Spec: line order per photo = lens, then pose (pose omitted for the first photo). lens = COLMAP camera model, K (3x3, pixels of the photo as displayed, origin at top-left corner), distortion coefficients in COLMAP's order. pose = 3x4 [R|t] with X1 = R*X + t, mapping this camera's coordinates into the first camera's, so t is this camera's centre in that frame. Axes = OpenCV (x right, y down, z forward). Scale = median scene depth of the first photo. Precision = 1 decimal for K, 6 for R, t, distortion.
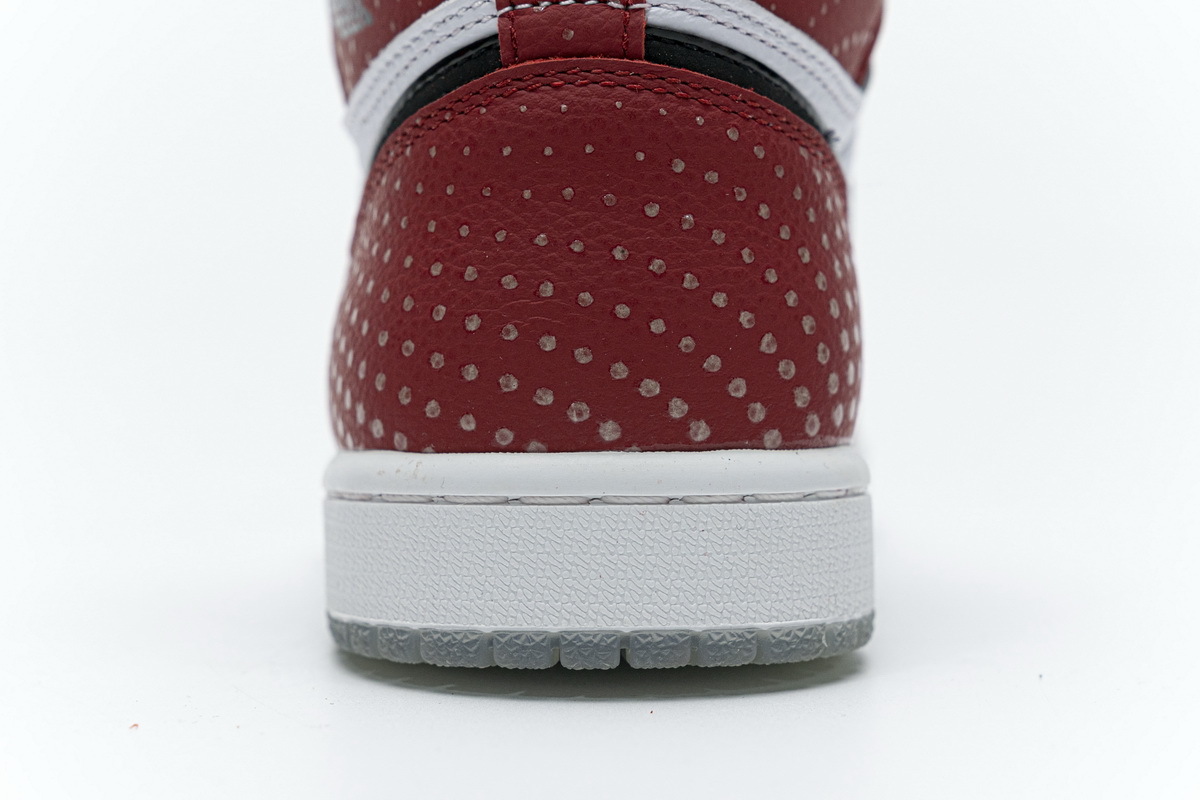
lens RADIAL K [[2288.1, 0, 600.0], [0, 2288.1, 400.0], [0, 0, 1]] dist [0.014789, -0.094976]
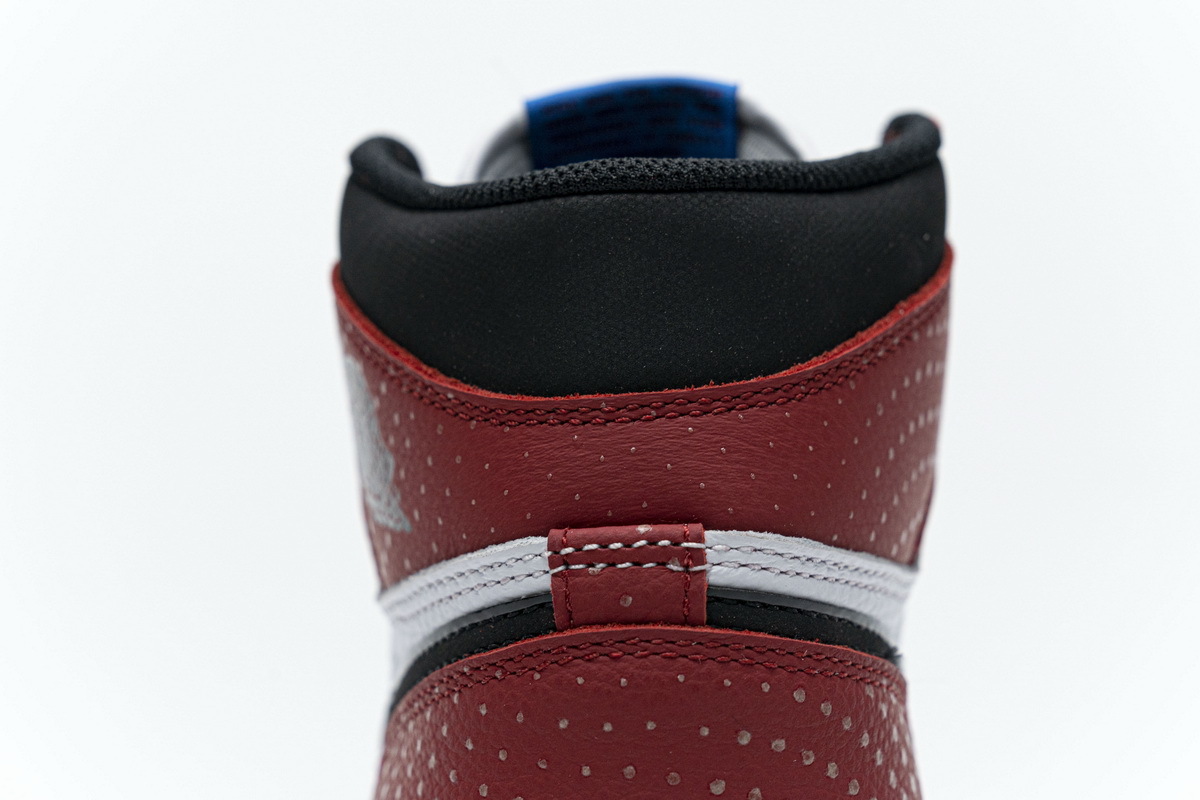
lens RADIAL K [[2288.1, 0, 600.0], [0, 2288.1, 400.0], [0, 0, 1]] dist [0.014789, -0.094976]
pose [[0.999777, -0.015814, 0.014030, -0.036570], [0.015831, 0.999874, -0.001116, -0.240687], [-0.014011, 0.001338, 0.999901, 0.047817]]
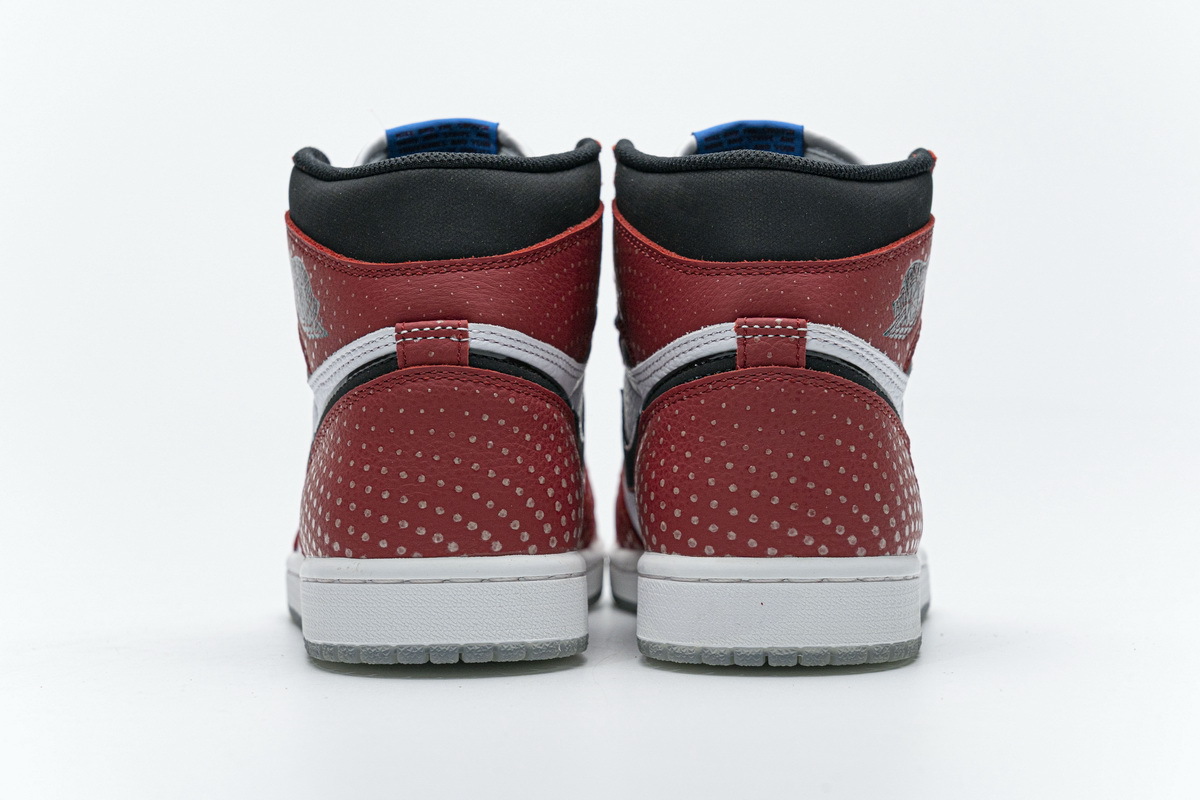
lens RADIAL K [[2288.1, 0, 600.0], [0, 2288.1, 400.0], [0, 0, 1]] dist [0.014789, -0.094976]
pose [[0.997261, -0.007935, 0.073535, -0.014011], [0.010592, 0.999302, -0.035814, -0.042873], [-0.073199, 0.036495, 0.996649, -1.051734]]
